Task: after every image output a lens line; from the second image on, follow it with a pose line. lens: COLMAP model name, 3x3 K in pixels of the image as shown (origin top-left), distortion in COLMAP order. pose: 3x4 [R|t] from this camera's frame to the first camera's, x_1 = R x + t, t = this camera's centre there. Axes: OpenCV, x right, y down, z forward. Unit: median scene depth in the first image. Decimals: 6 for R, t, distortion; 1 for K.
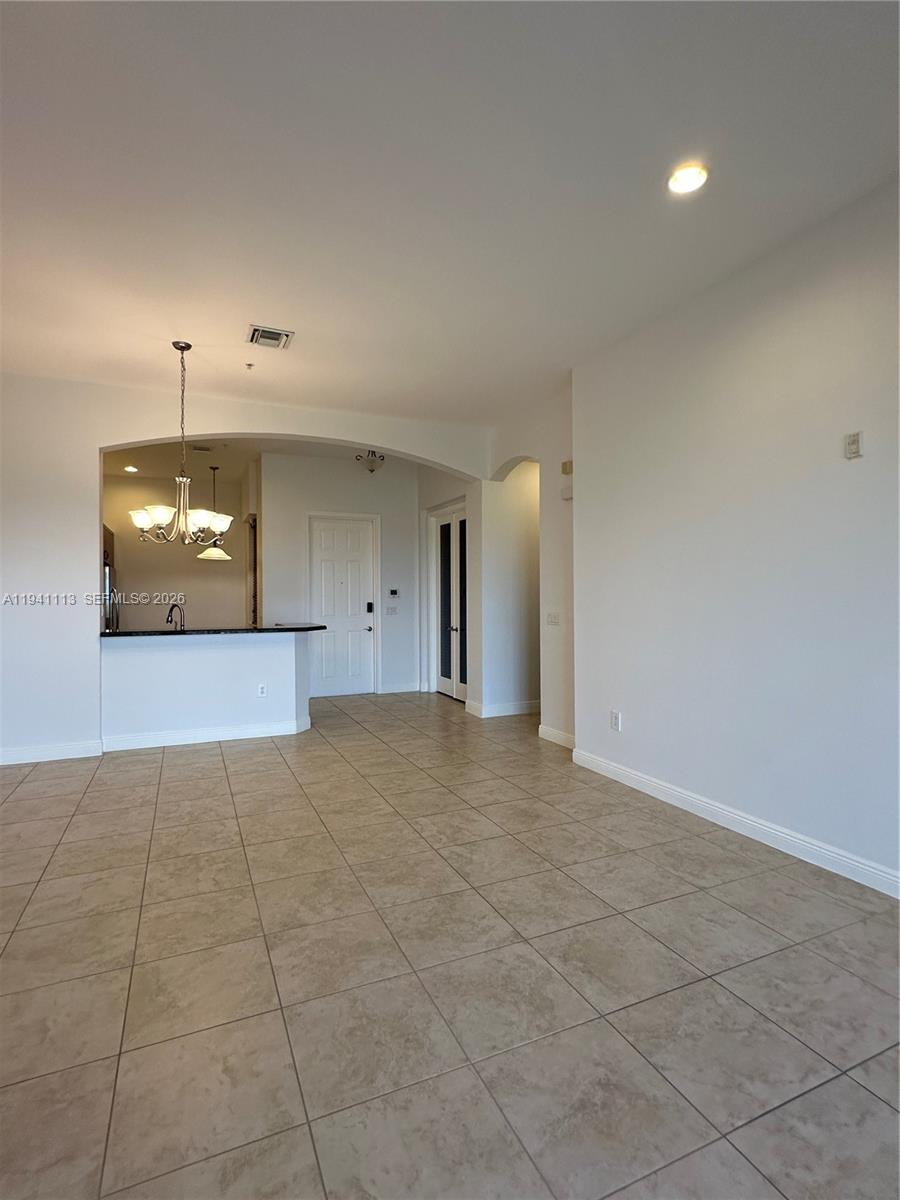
lens RADIAL K [[597.1, 0, 452.7], [0, 597.1, 597.1], [0, 0, 1]] dist [-0.005503, -0.000399]
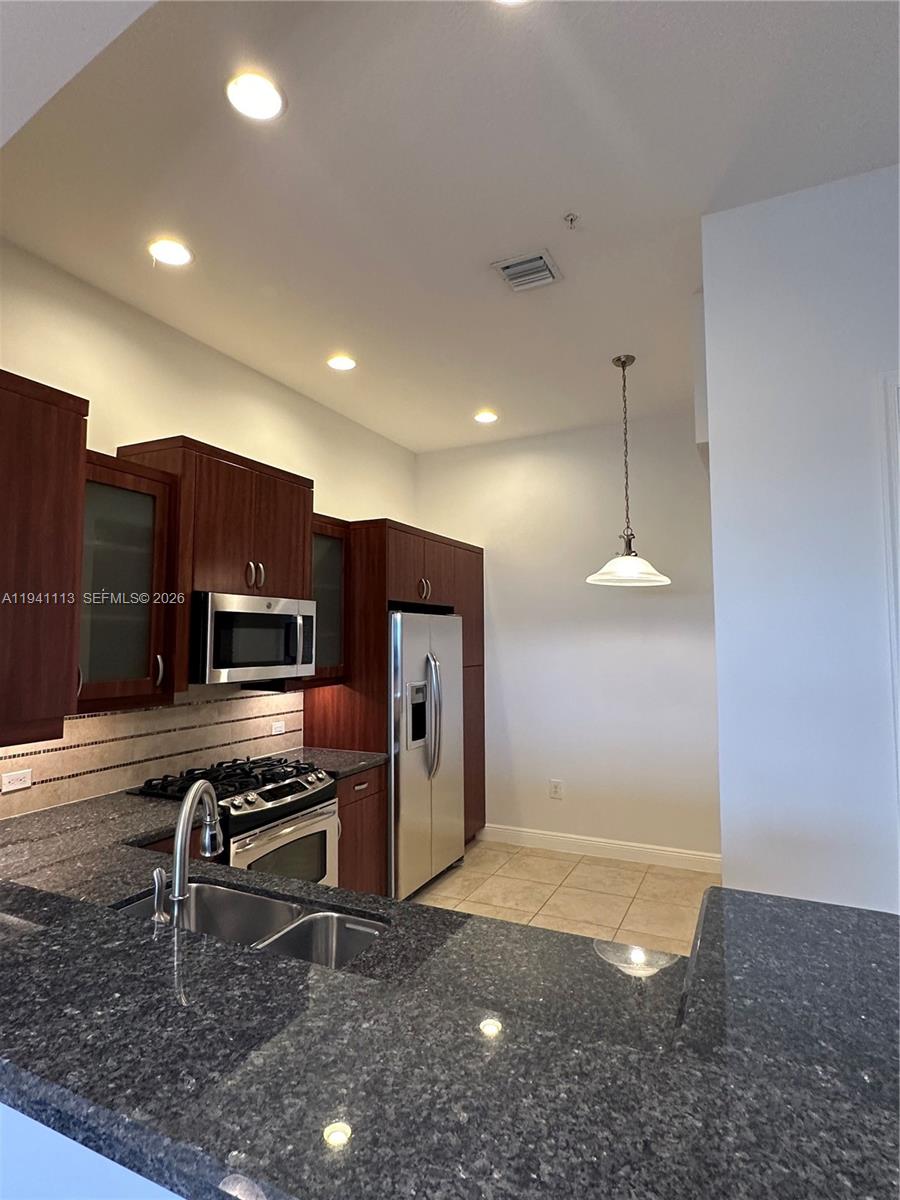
lens RADIAL K [[644.8, 0, 440.3], [0, 644.8, 596.1], [0, 0, 1]] dist [-0.003891, 0.000339]
pose [[0.632175, -0.045412, -0.773494, -0.301609], [0.000194, 0.998290, -0.058452, -0.062438], [0.774826, 0.036802, 0.631103, 1.298058]]
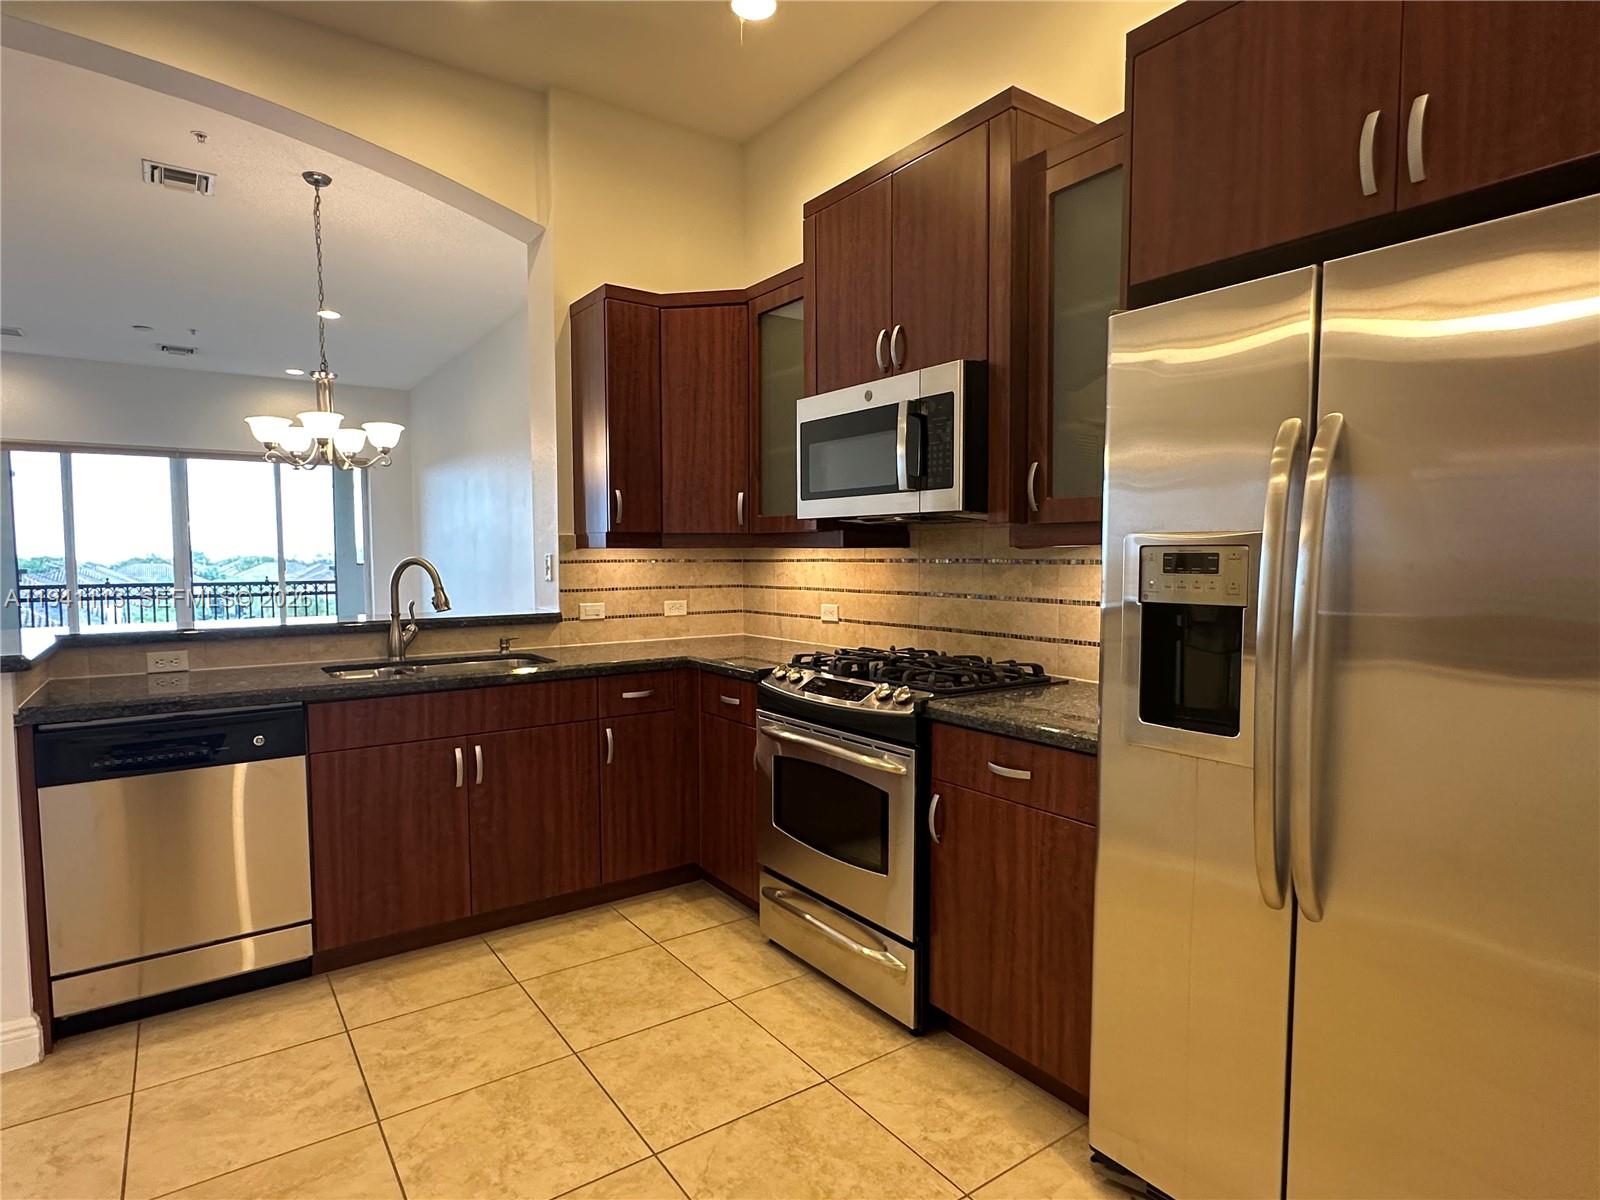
lens RADIAL K [[859.7, 0, 795.1], [0, 859.7, 605.9], [0, 0, 1]] dist [-0.003891, 0.000339]
pose [[-0.980646, 0.020823, -0.194680, -0.832063], [0.009018, 0.998077, 0.061331, 0.016124], [0.195583, 0.058388, -0.978947, 2.214057]]
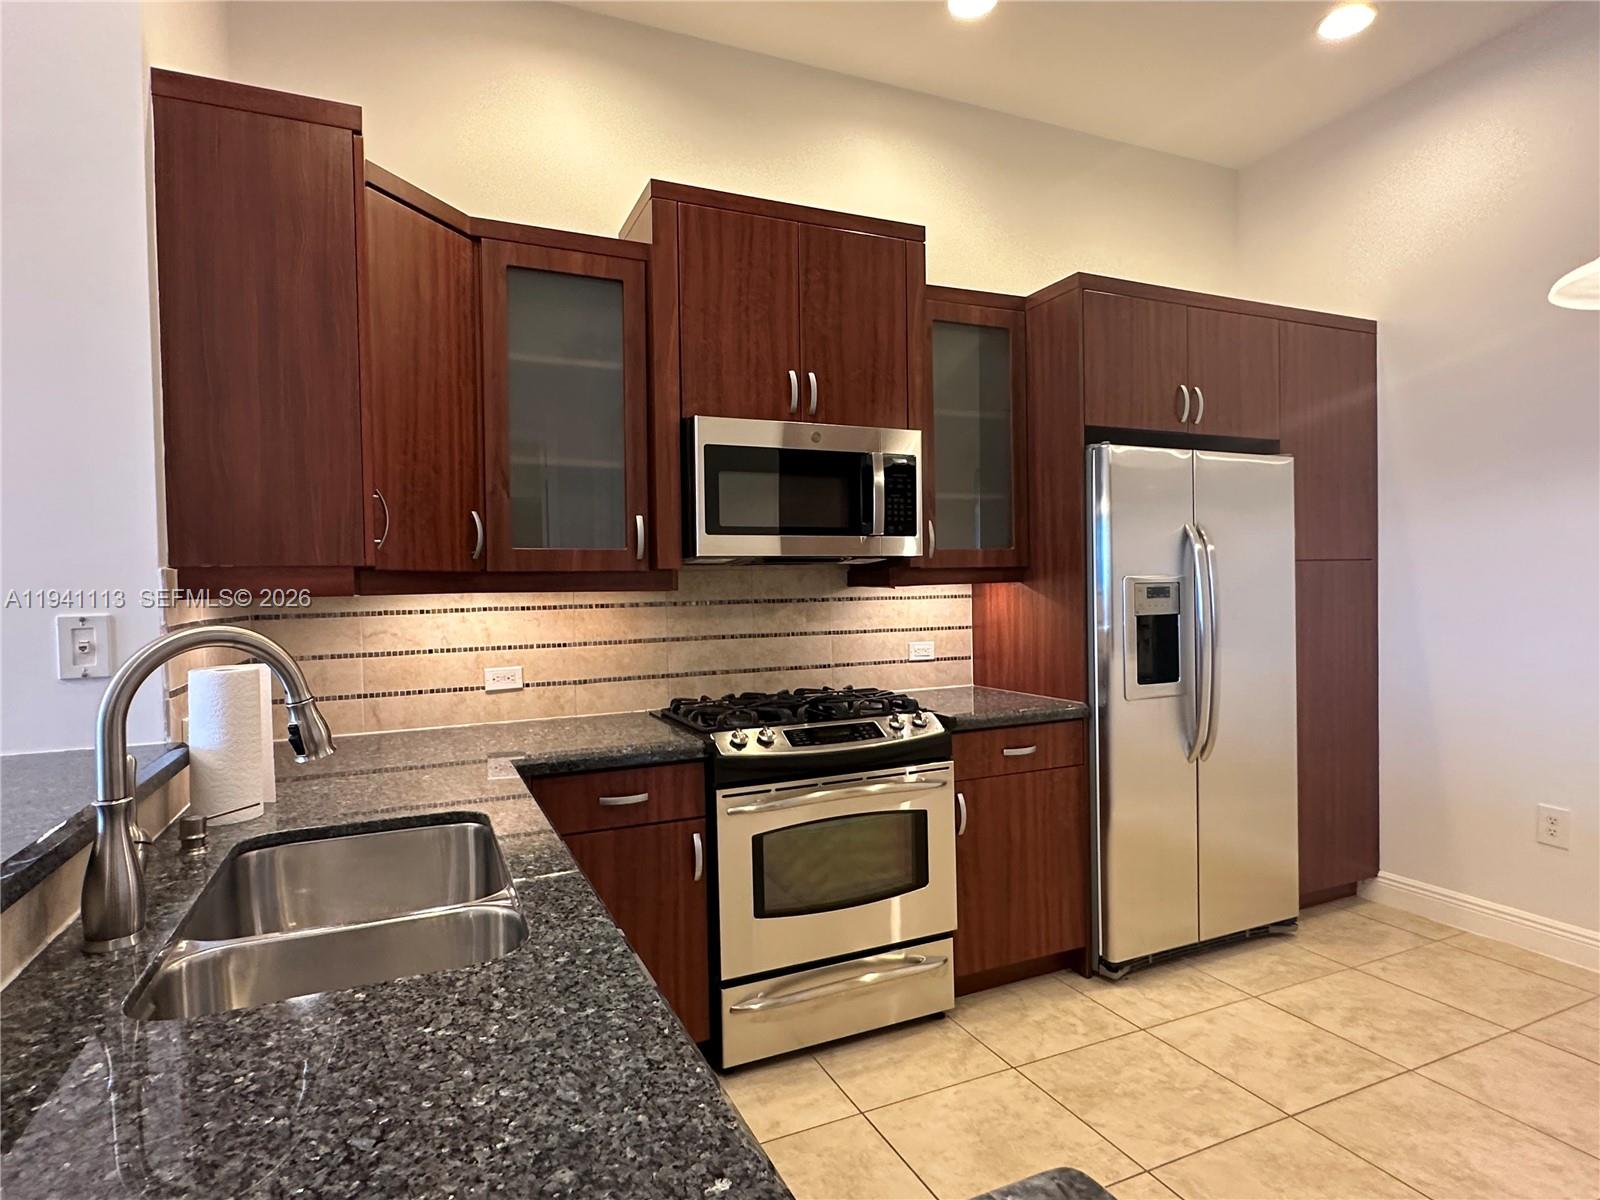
lens RADIAL K [[859.7, 0, 792.2], [0, 859.7, 604.1], [0, 0, 1]] dist [-0.003891, 0.000339]
pose [[-0.010092, 0.027923, -0.999559, -0.389711], [0.020664, 0.999402, 0.027710, 0.006598], [0.999736, -0.020376, -0.010663, 1.603572]]
